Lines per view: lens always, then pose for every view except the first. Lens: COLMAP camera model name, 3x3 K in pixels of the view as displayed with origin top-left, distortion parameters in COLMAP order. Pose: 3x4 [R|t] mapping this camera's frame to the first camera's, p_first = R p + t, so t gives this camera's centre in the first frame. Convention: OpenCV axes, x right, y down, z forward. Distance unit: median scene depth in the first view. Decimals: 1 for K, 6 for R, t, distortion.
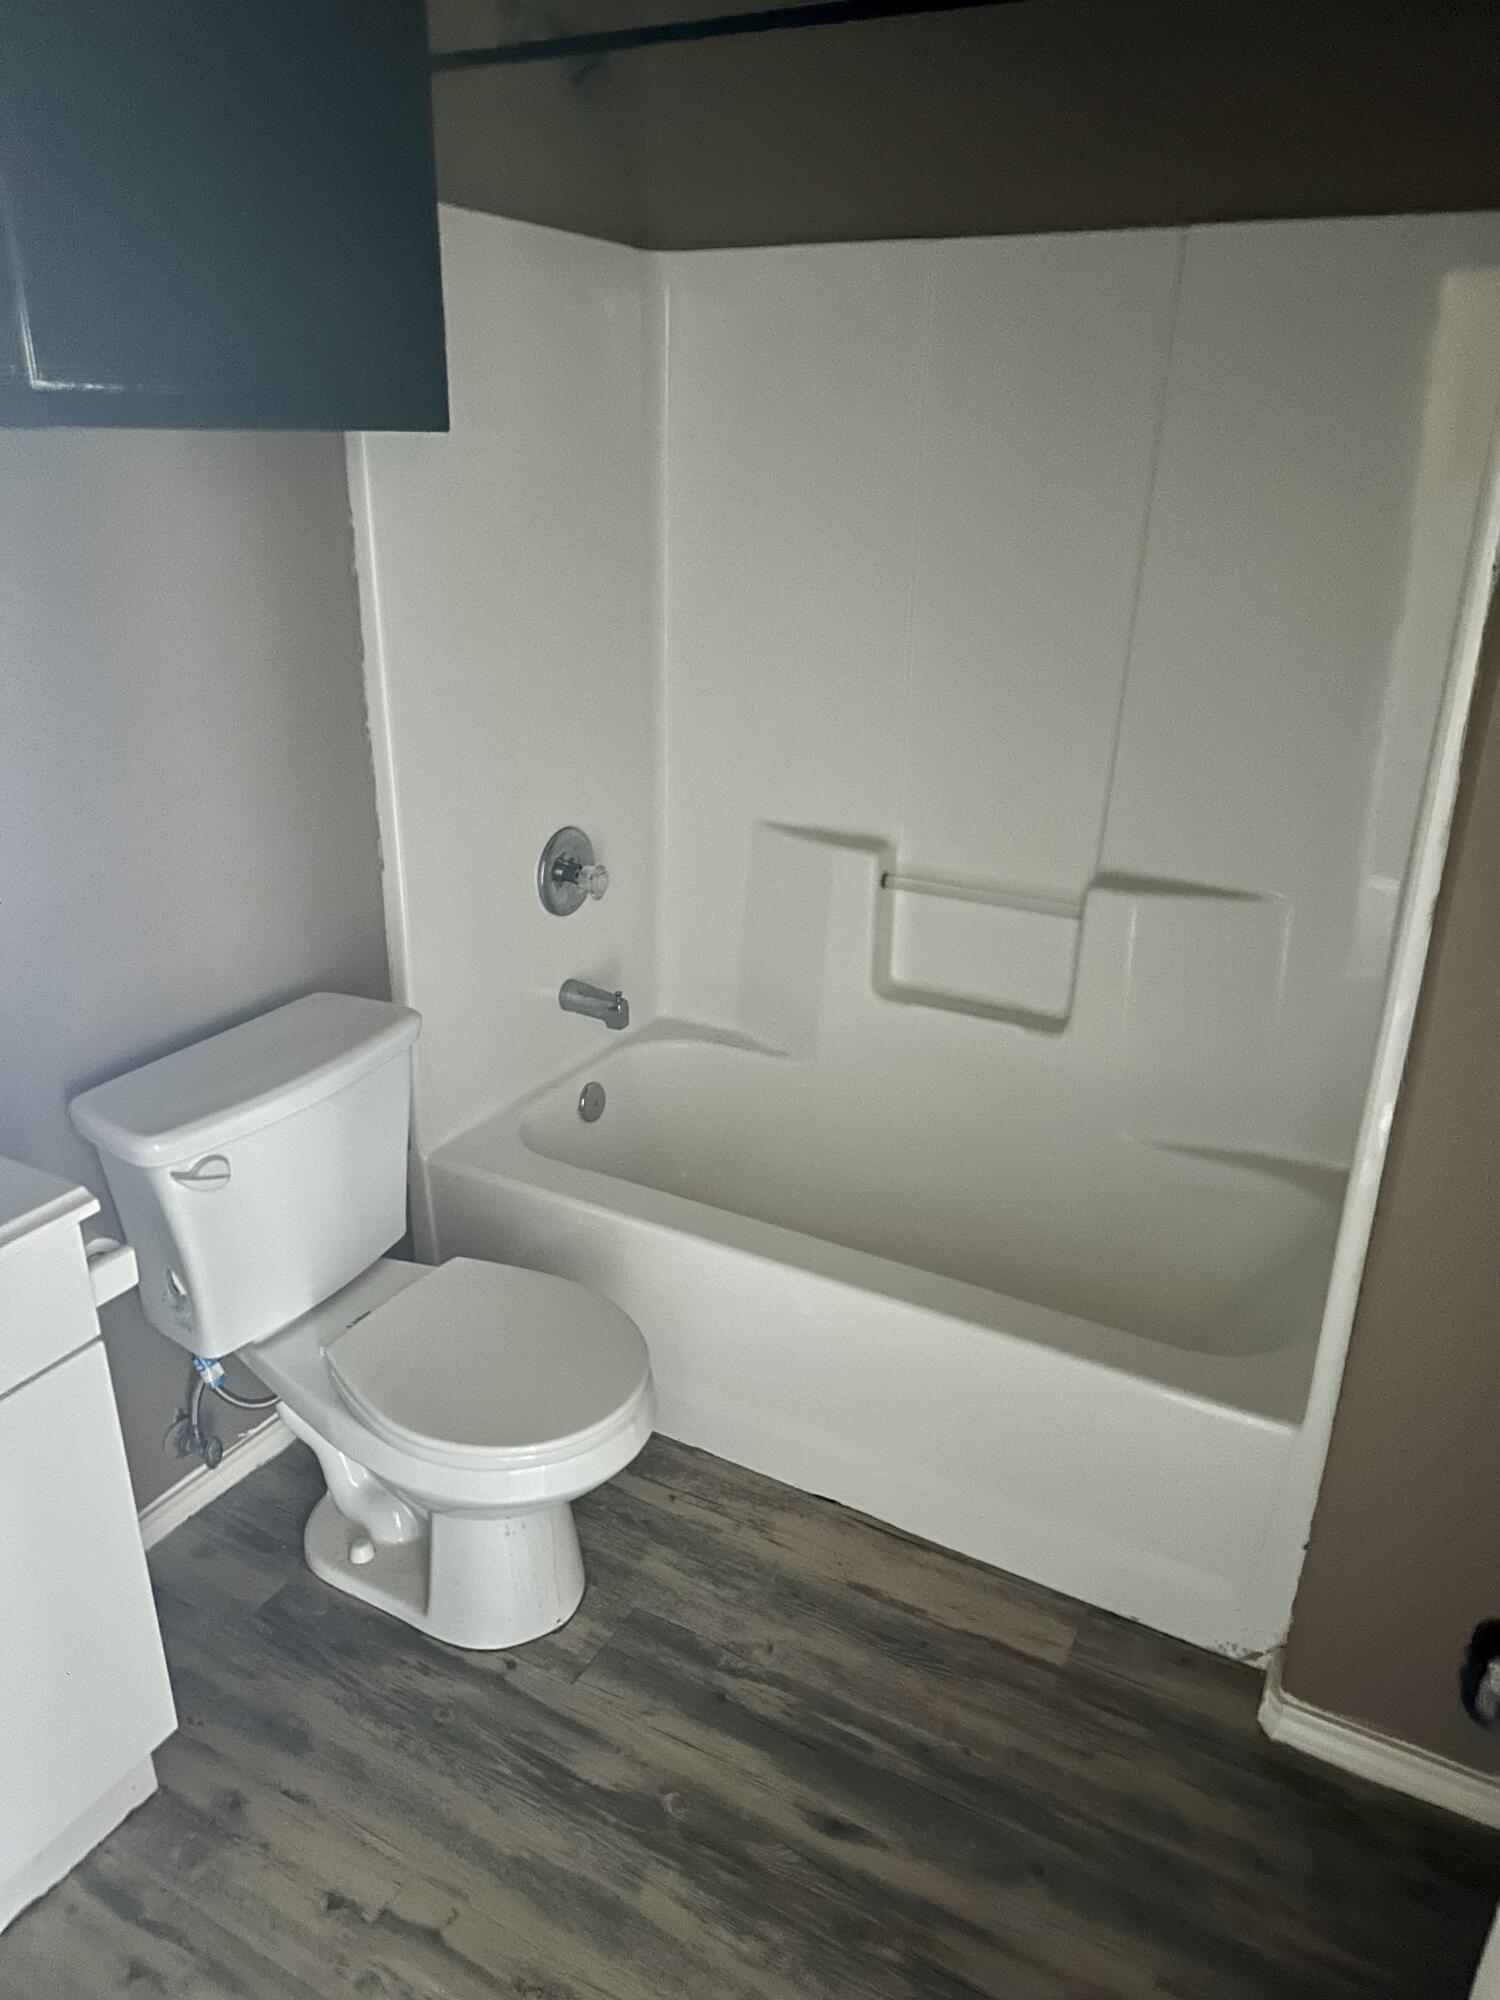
lens RADIAL K [[1392.2, 0, 750.0], [0, 1392.2, 1000.0], [0, 0, 1]] dist [0.003573, 0.001676]
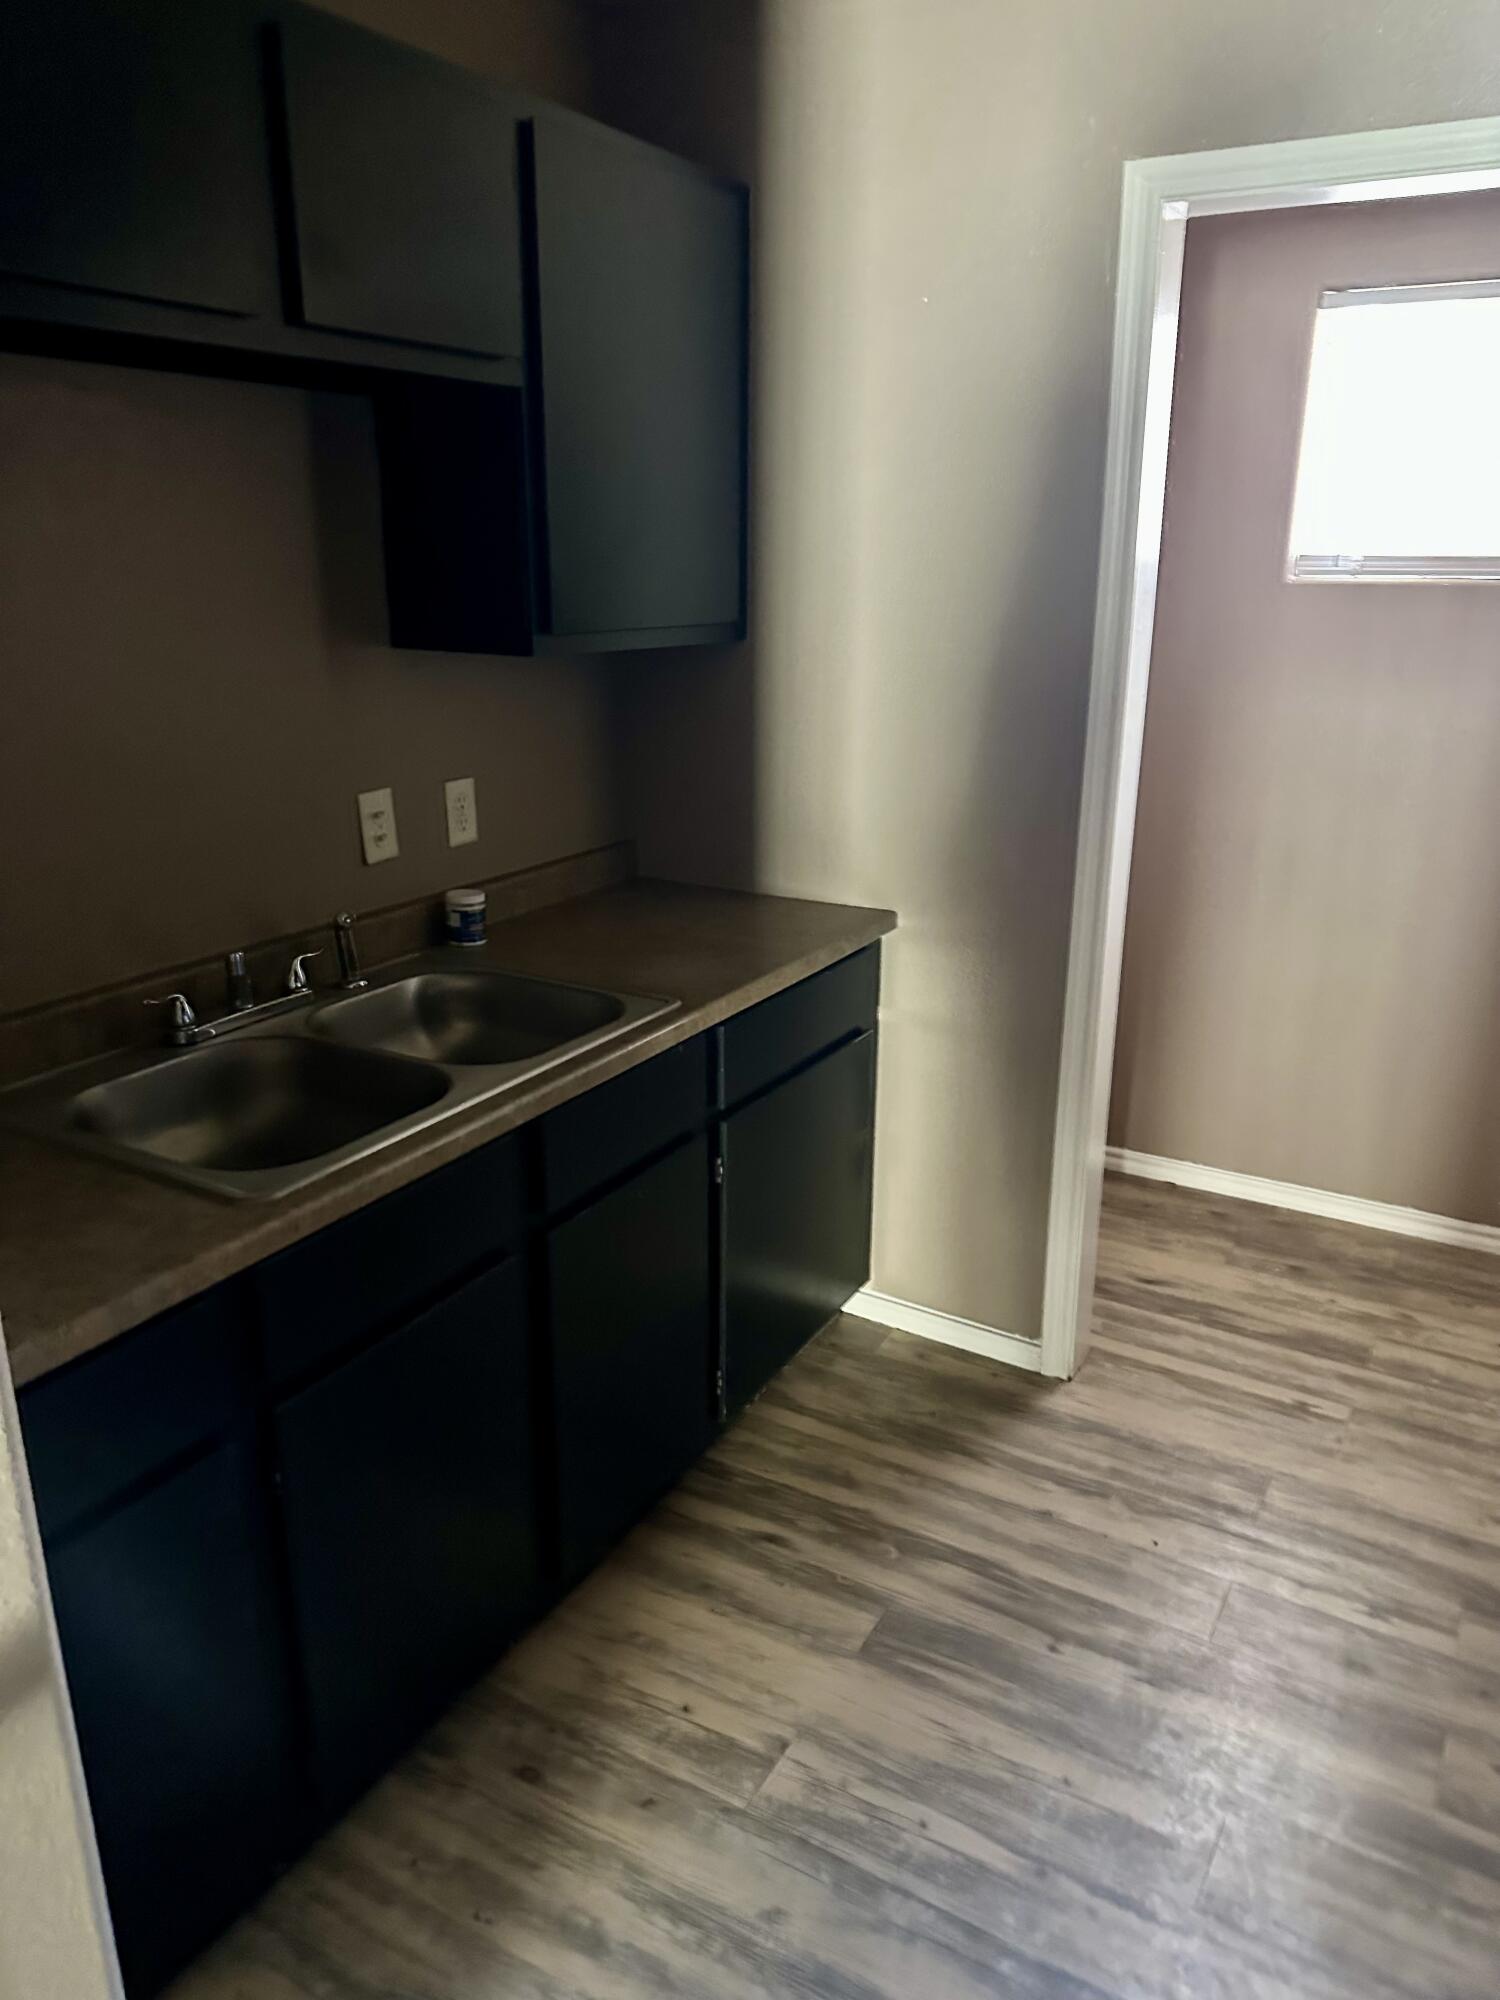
lens RADIAL K [[1392.2, 0, 750.0], [0, 1392.2, 1000.0], [0, 0, 1]] dist [0.003573, 0.001676]
pose [[-0.997713, -0.033230, 0.058858, 0.017468], [0.012559, 0.764494, 0.644508, -0.657488], [-0.066414, 0.643774, -0.762328, 1.638423]]
